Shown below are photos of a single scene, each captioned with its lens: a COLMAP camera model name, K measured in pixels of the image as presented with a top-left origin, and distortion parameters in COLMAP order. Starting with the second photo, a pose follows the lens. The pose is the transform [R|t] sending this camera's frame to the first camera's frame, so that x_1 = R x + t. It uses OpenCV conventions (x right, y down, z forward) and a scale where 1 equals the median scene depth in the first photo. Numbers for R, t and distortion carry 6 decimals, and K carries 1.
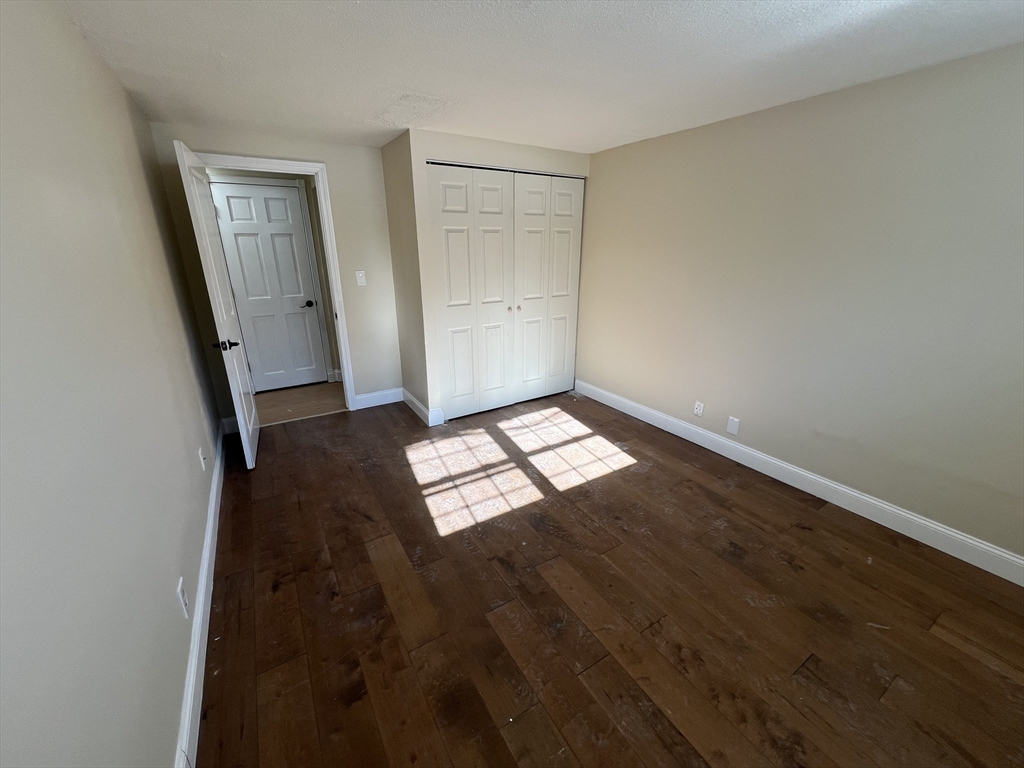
lens RADIAL K [[408.8, 0, 508.8], [0, 408.8, 382.6], [0, 0, 1]] dist [-0.001521, 0.000221]
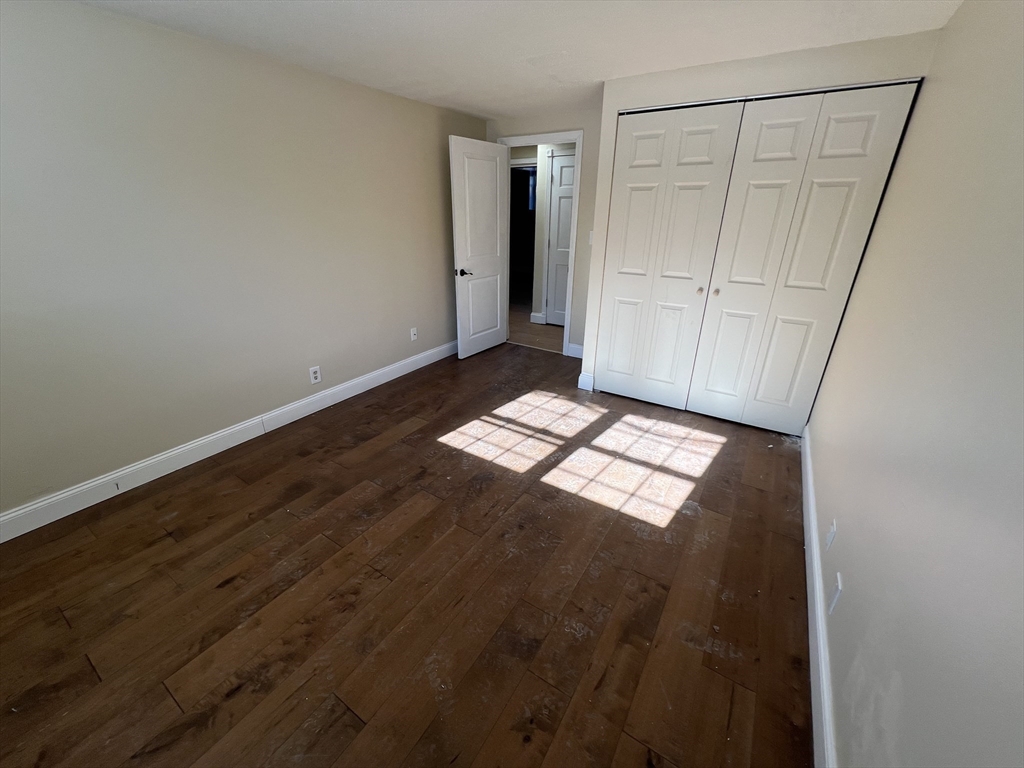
lens RADIAL K [[408.8, 0, 508.8], [0, 408.8, 382.6], [0, 0, 1]] dist [-0.001521, 0.000221]
pose [[0.426981, 0.360630, -0.829236, 0.724927], [-0.297629, 0.921984, 0.247714, -0.133211], [0.853876, 0.141035, 0.501004, 0.418594]]
